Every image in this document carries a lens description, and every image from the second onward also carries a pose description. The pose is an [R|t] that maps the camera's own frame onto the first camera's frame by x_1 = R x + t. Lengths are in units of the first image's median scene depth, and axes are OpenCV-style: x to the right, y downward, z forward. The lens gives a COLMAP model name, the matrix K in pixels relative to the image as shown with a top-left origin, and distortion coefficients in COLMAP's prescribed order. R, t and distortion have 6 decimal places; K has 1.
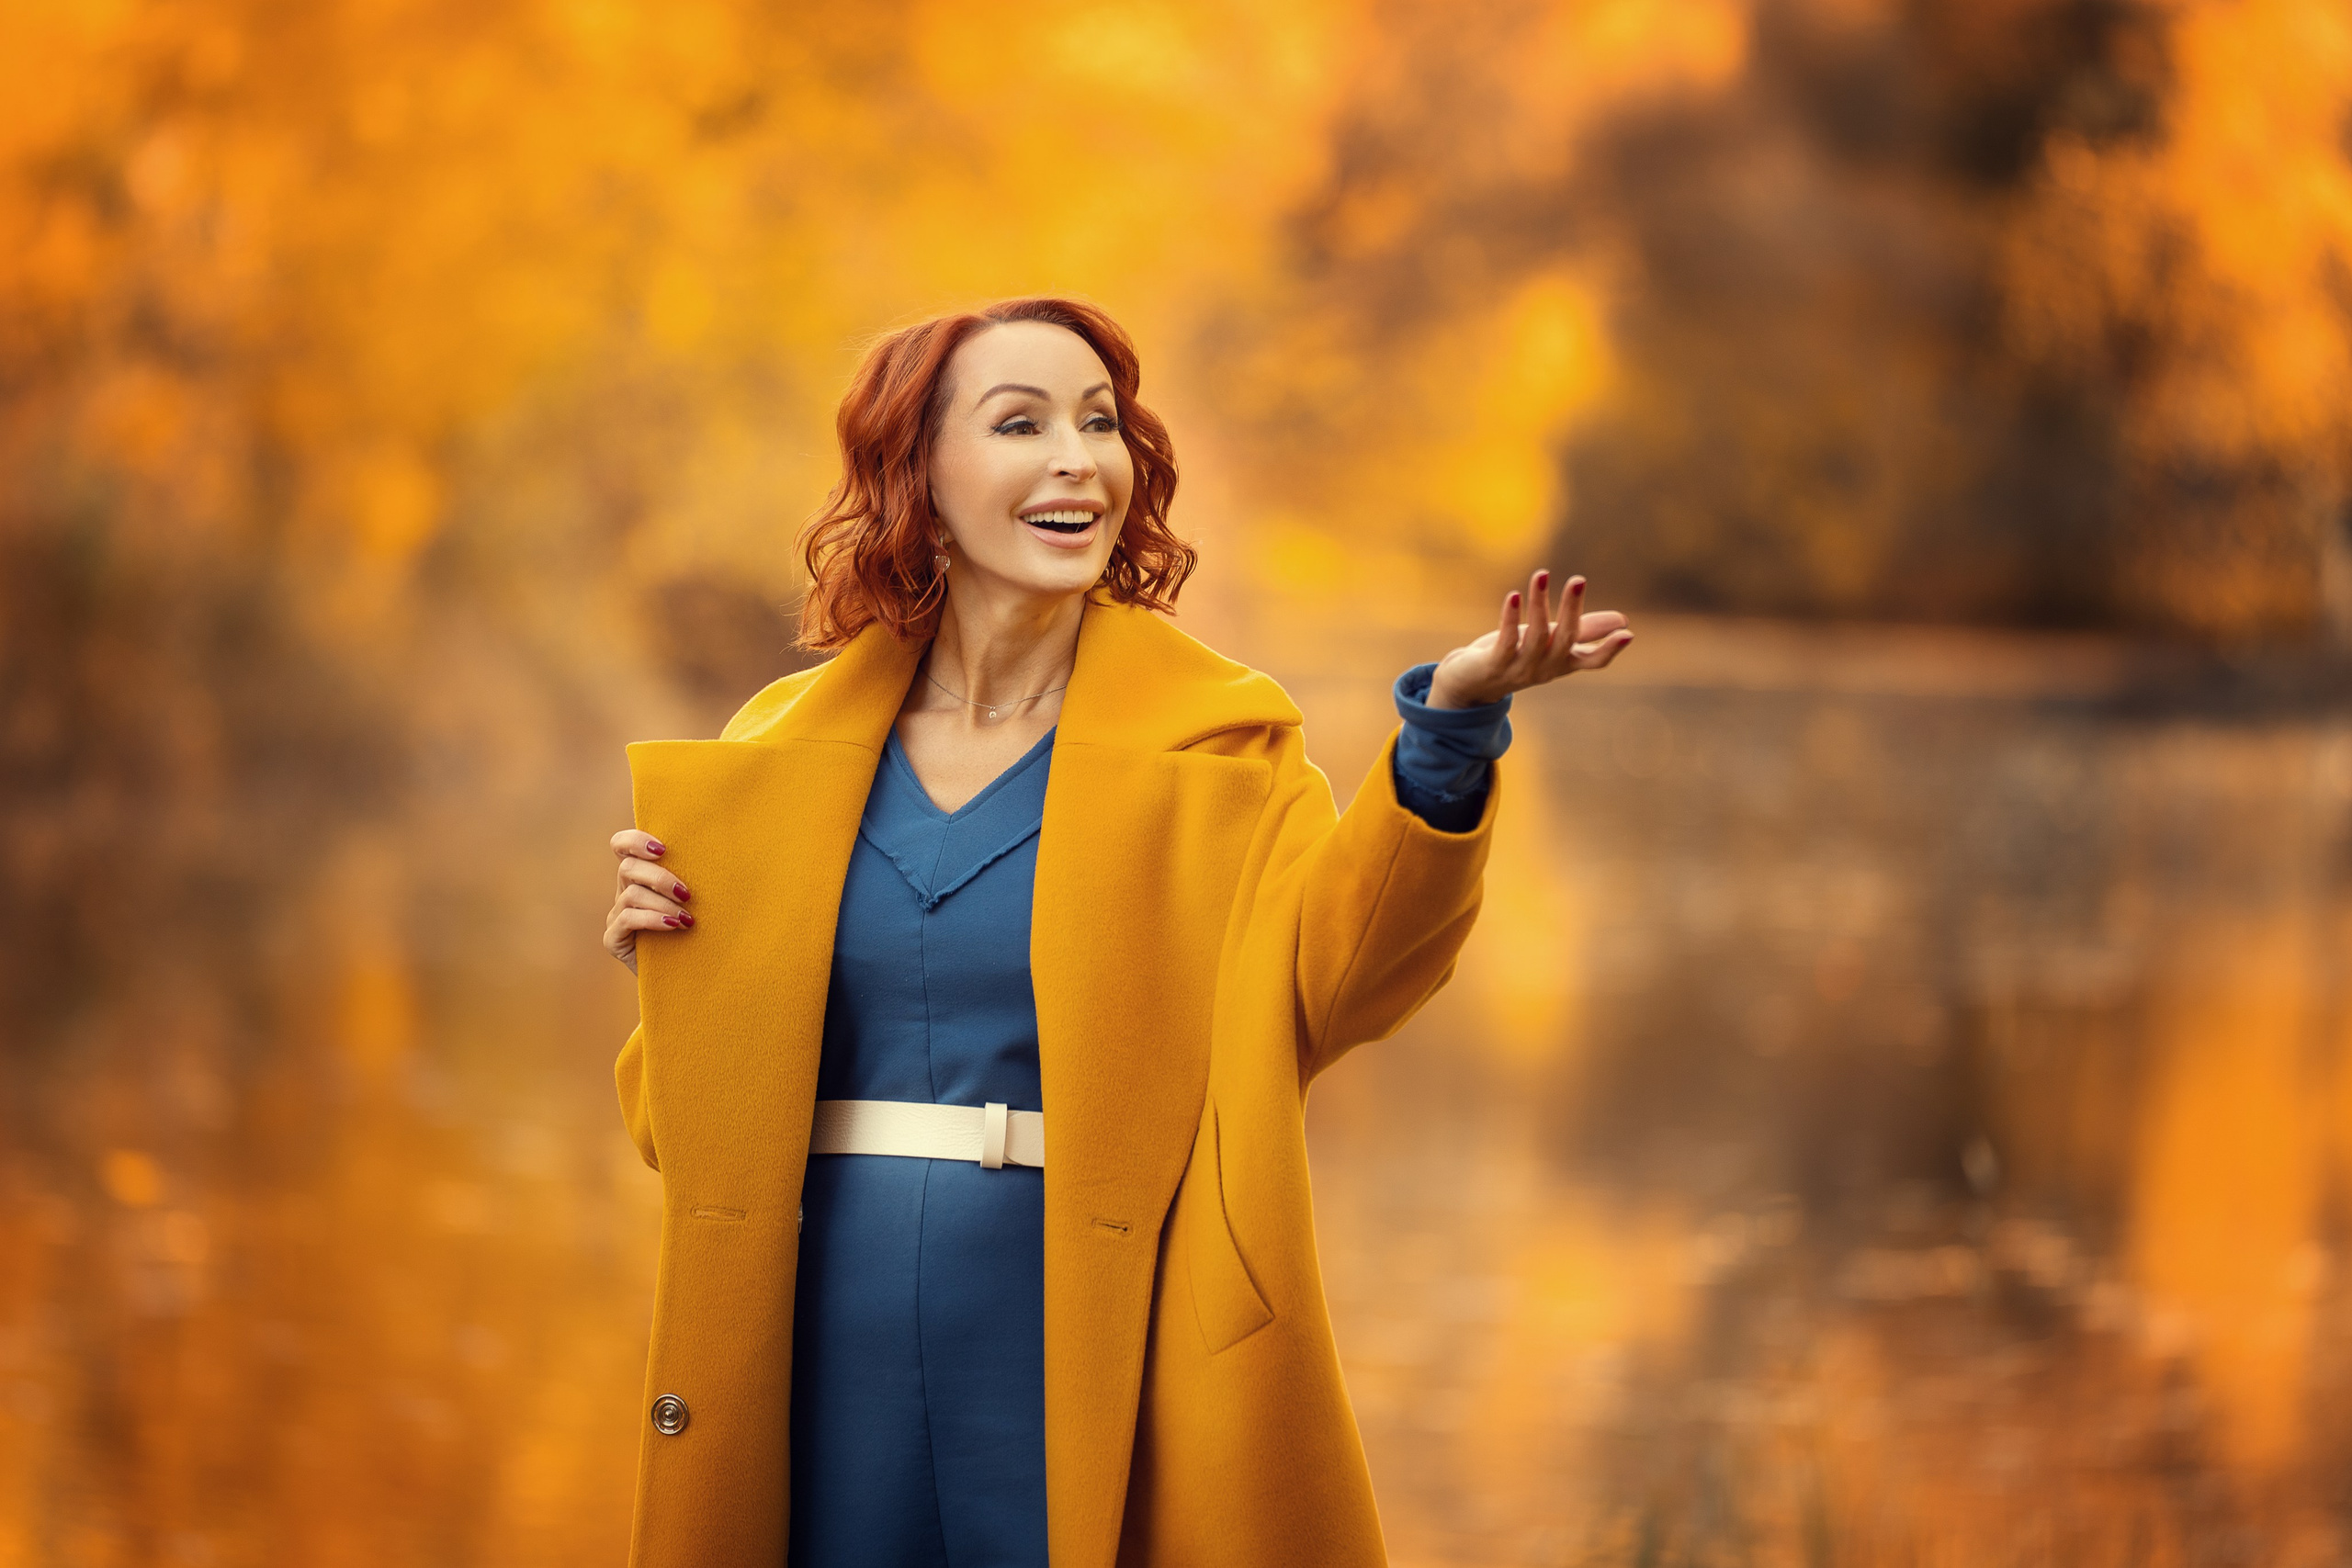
lens RADIAL K [[12221.3, 0, 1176.0], [0, 12221.3, 784.0], [0, 0, 1]] dist [0.209104, 2.558919]
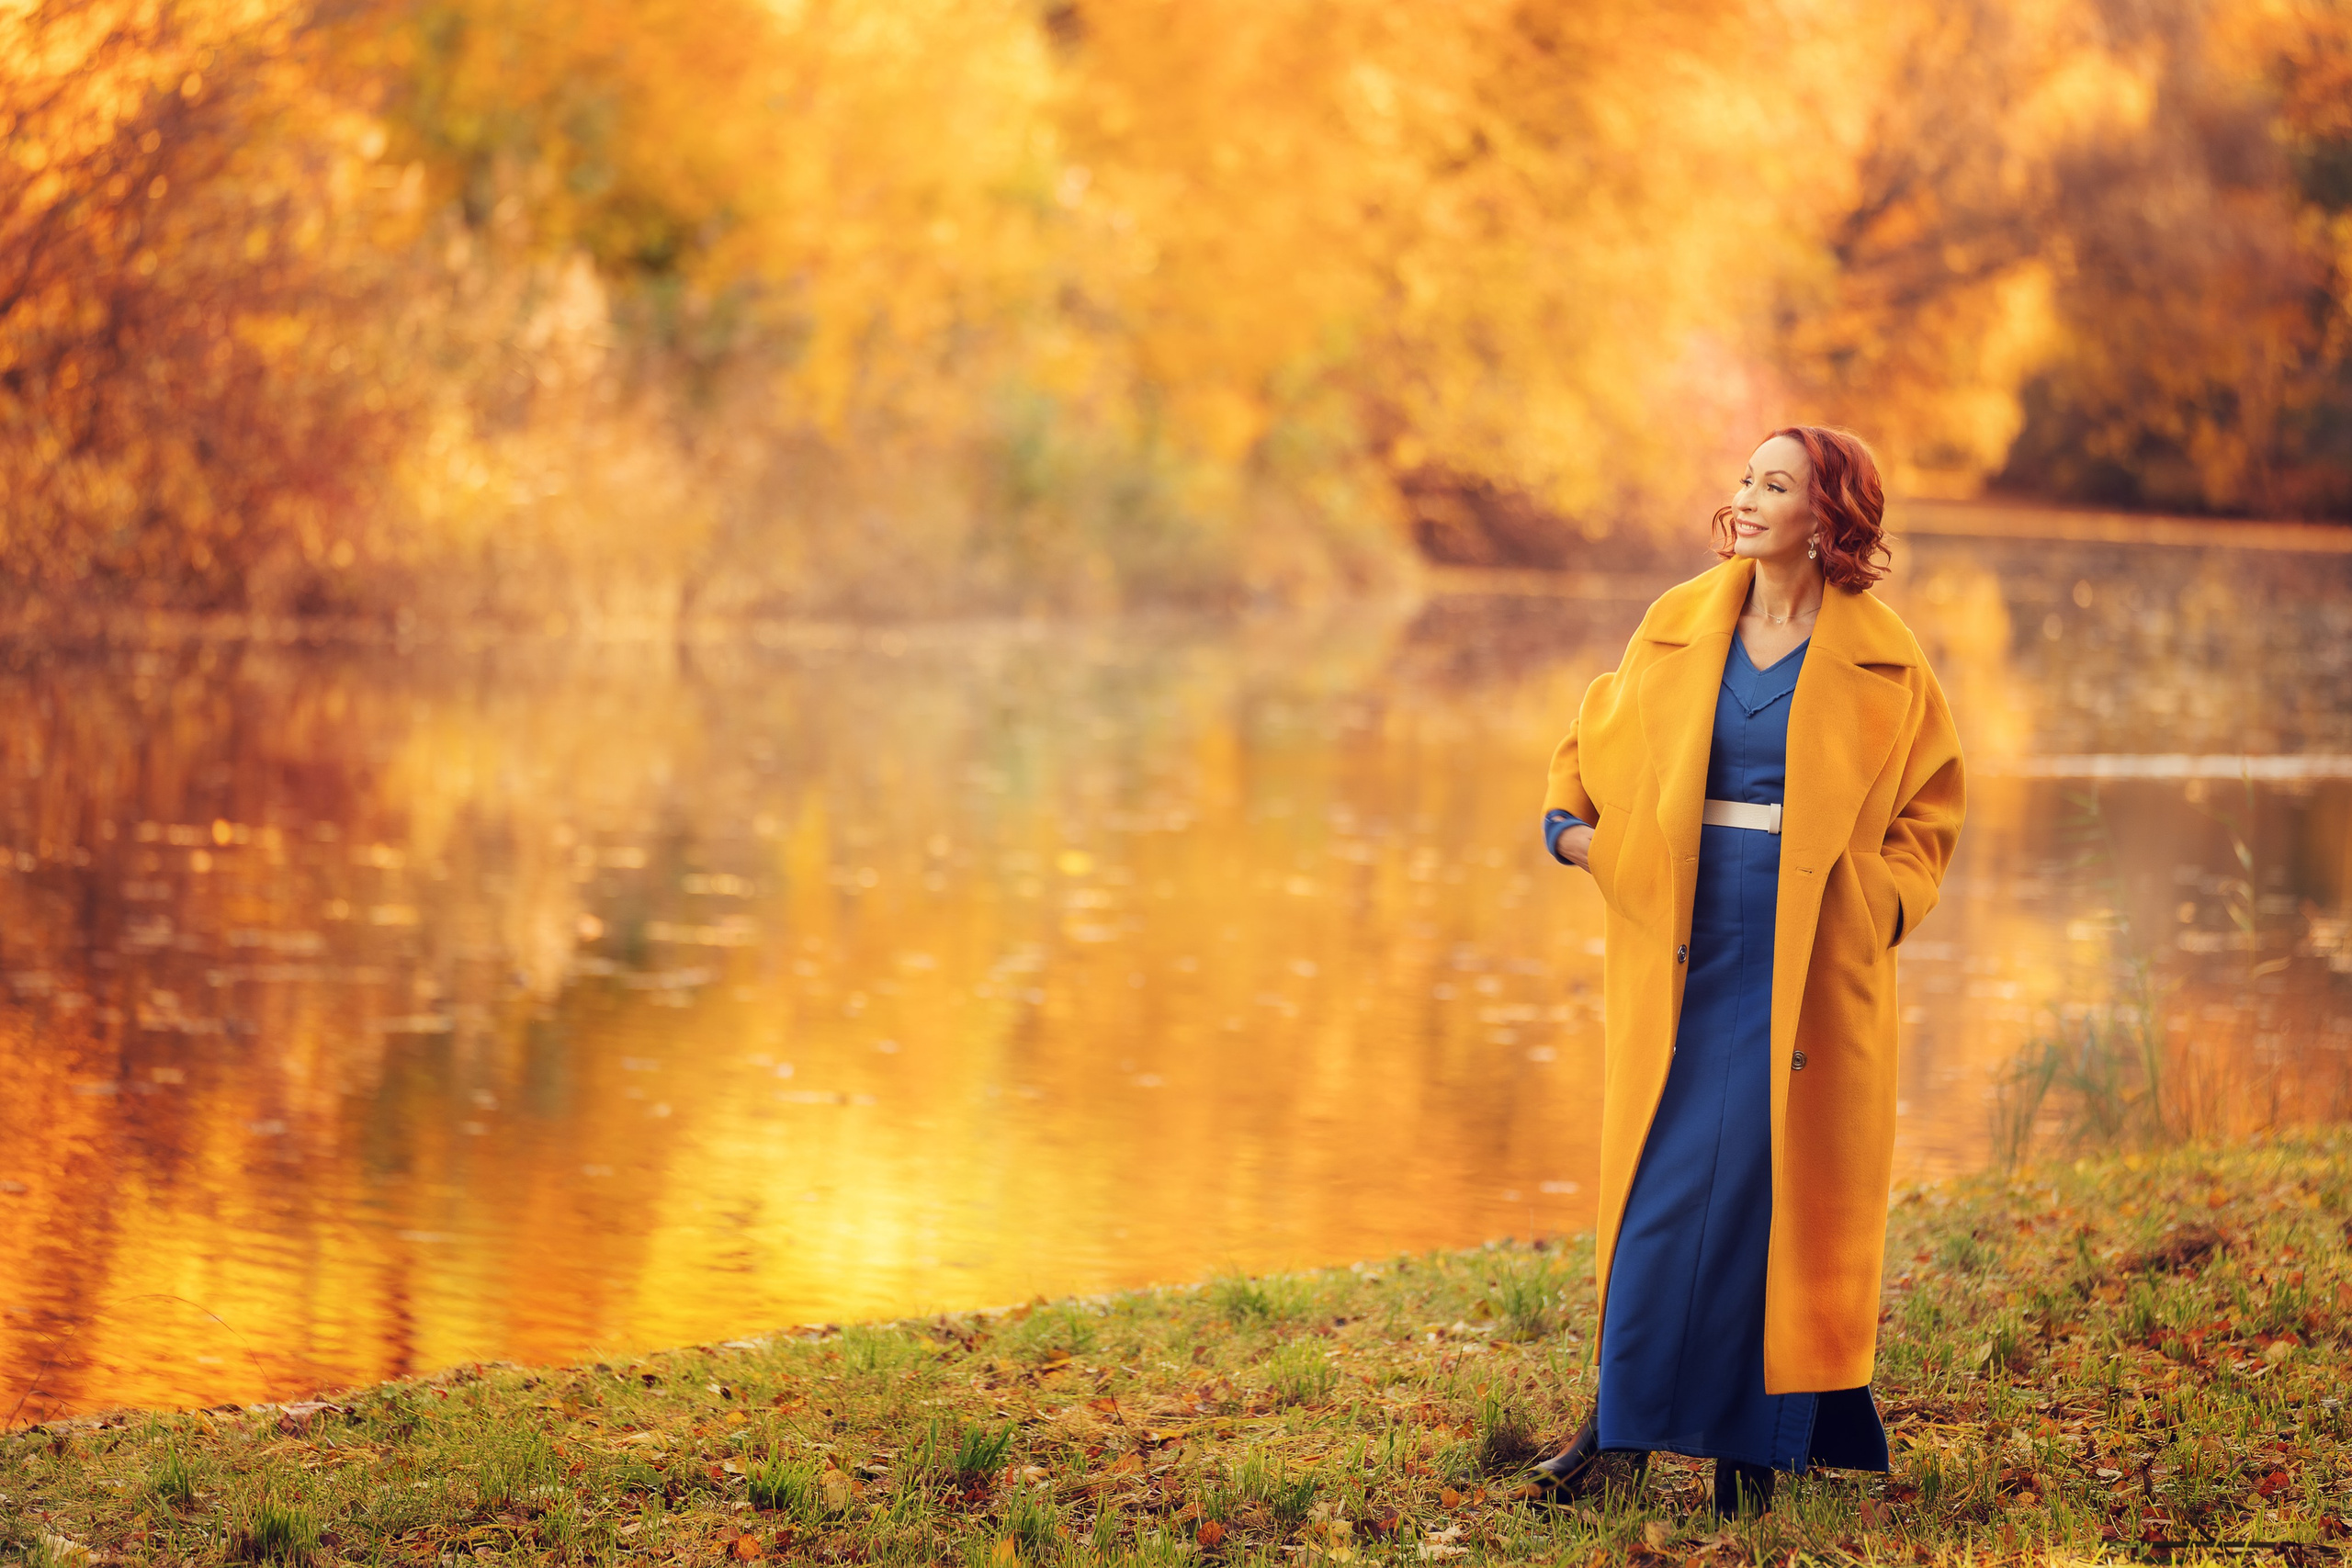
lens RADIAL K [[9457.5, 0, 1176.0], [0, 9457.5, 784.0], [0, 0, 1]] dist [-0.140090, -0.059895]
pose [[0.998235, 0.015922, -0.057222, -0.004602], [-0.014782, 0.999685, 0.020295, -0.002038], [0.057527, -0.019413, 0.998155, -0.135070]]
